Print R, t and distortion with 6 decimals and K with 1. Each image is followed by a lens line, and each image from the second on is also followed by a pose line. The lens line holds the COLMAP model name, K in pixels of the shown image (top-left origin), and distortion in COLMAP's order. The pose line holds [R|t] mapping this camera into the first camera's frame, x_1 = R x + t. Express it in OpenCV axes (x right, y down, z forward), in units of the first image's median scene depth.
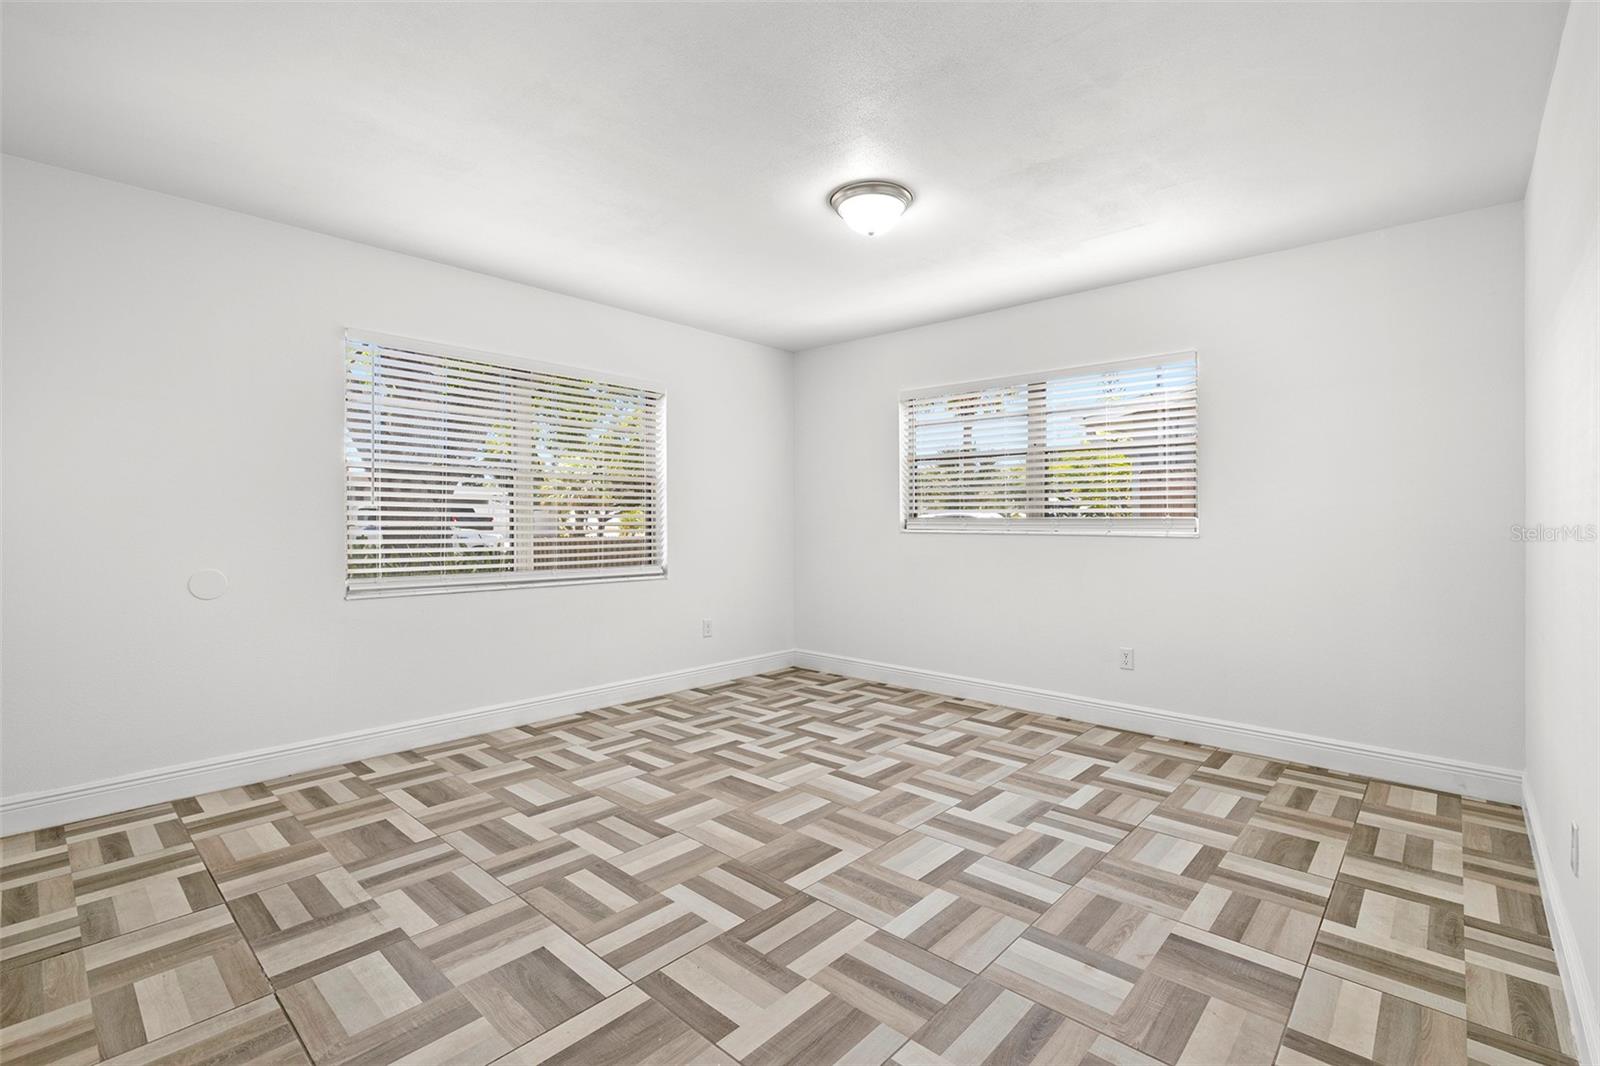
lens RADIAL K [[711.9, 0, 787.8], [0, 711.9, 529.7], [0, 0, 1]] dist [-0.008381, 0.001105]
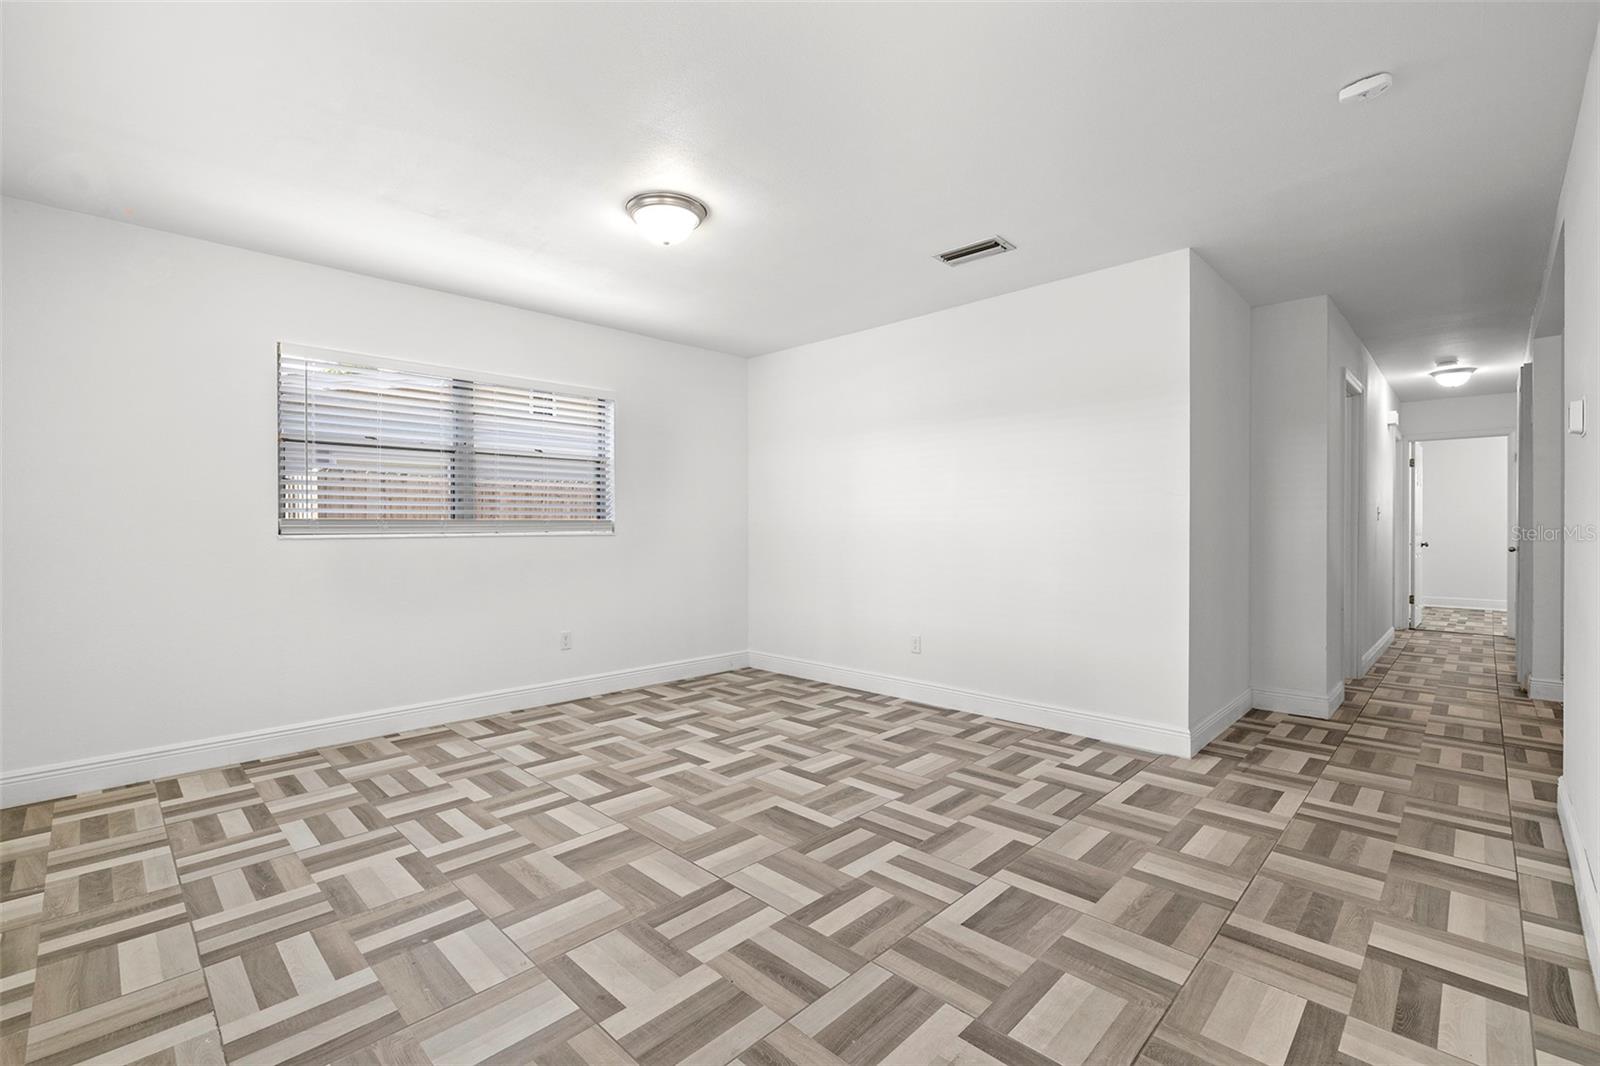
lens RADIAL K [[711.9, 0, 798.0], [0, 711.9, 532.0], [0, 0, 1]] dist [-0.008381, 0.001105]
pose [[0.025073, -0.013492, 0.999595, -0.963340], [0.012733, 0.999832, 0.013176, -0.009952], [-0.999605, 0.012398, 0.025241, 0.831045]]
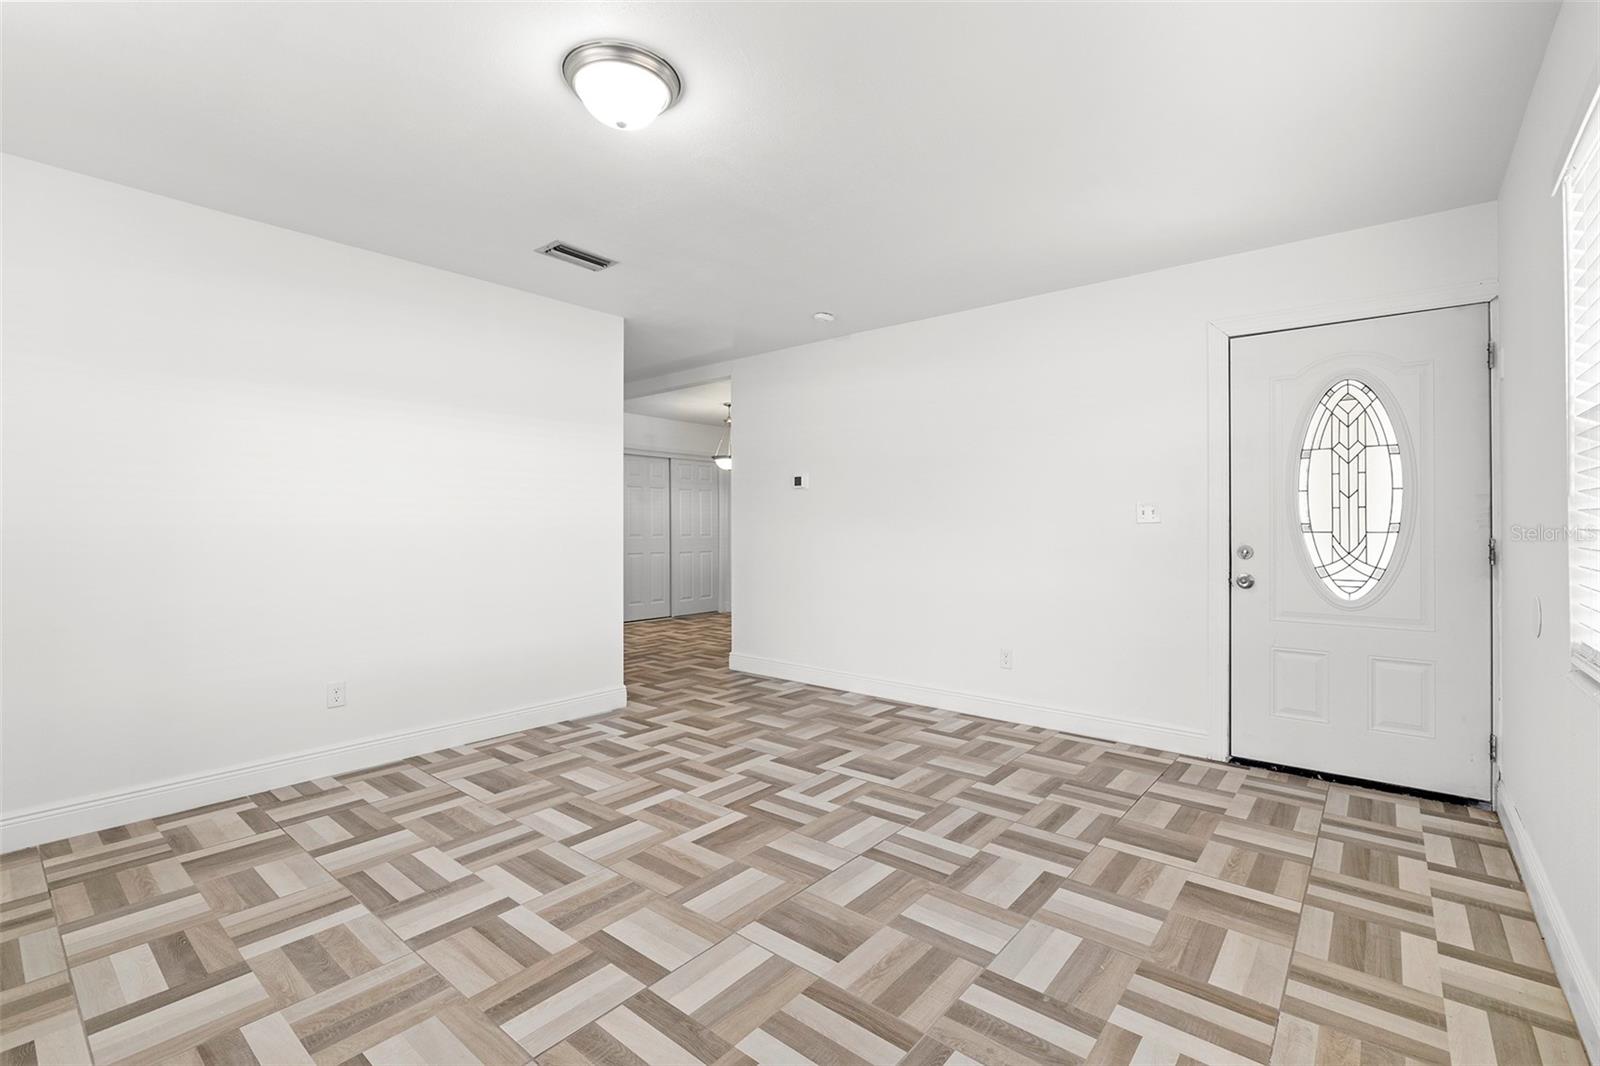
lens RADIAL K [[711.9, 0, 809.6], [0, 711.9, 524.6], [0, 0, 1]] dist [-0.008381, 0.001105]
pose [[-0.997147, -0.003798, -0.075386, -0.013775], [-0.004407, 0.999959, 0.007918, -0.021169], [0.075353, 0.008228, -0.997123, 1.832192]]
